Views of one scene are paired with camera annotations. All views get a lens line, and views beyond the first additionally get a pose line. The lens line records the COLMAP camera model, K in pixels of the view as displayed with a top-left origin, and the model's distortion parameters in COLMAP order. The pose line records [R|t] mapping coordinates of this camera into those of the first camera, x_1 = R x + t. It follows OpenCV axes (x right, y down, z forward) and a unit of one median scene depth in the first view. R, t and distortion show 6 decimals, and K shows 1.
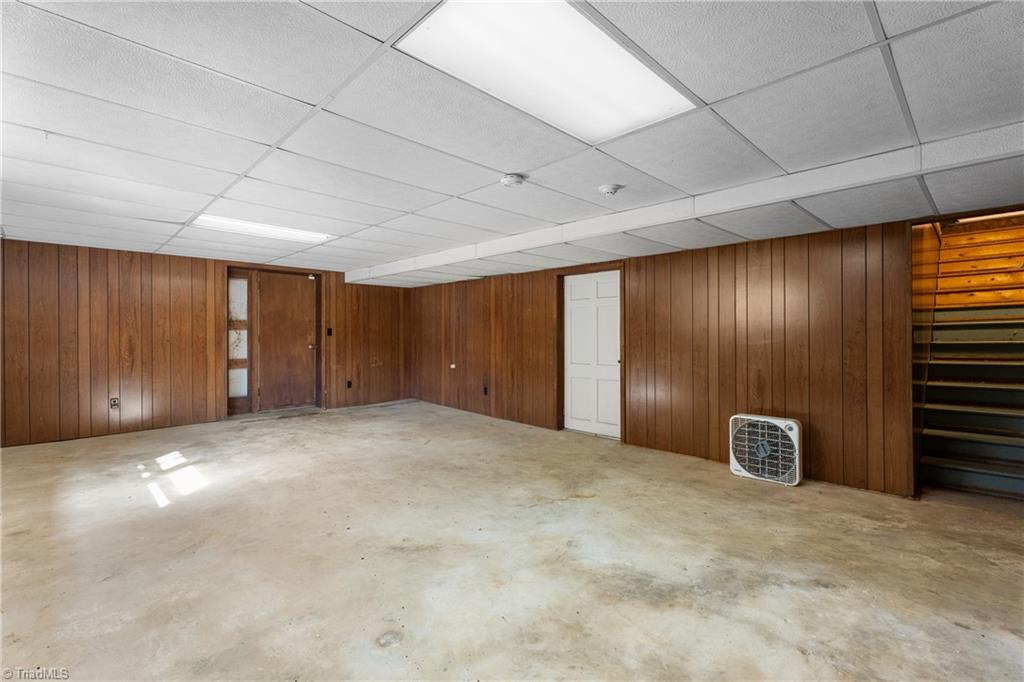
lens RADIAL K [[464.9, 0, 504.4], [0, 464.9, 335.9], [0, 0, 1]] dist [-0.002052, 0.001688]
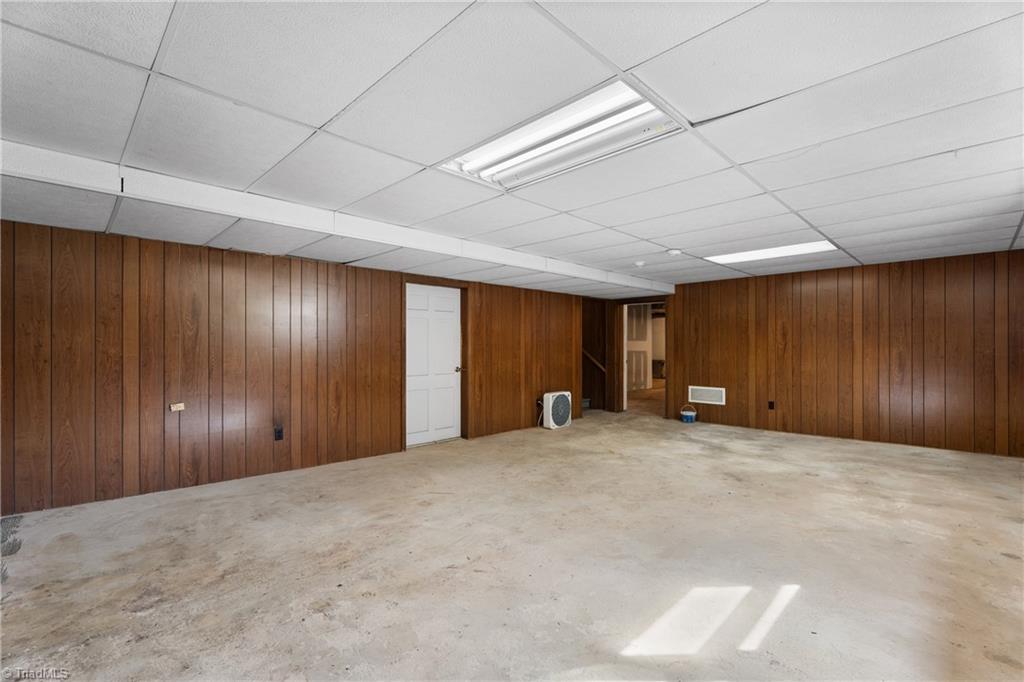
lens RADIAL K [[464.9, 0, 511.6], [0, 464.9, 344.3], [0, 0, 1]] dist [-0.002052, 0.001688]
pose [[-0.037915, 0.009157, 0.999239, -1.197414], [-0.000850, 0.999957, -0.009196, 0.004093], [-0.999281, -0.001198, -0.037906, 1.223929]]
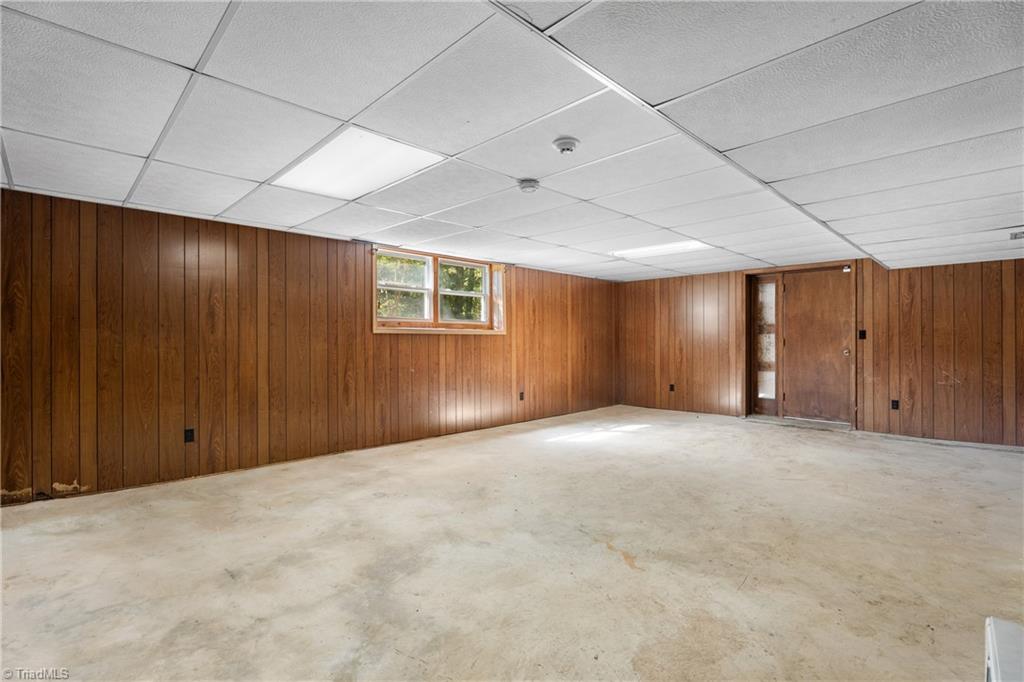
lens RADIAL K [[464.9, 0, 505.2], [0, 464.9, 343.0], [0, 0, 1]] dist [-0.002052, 0.001688]
pose [[-0.000181, 0.008070, -0.999967, 0.785747], [-0.000765, 0.999967, 0.008070, -0.000297], [1.000000, 0.000766, -0.000174, 0.709747]]
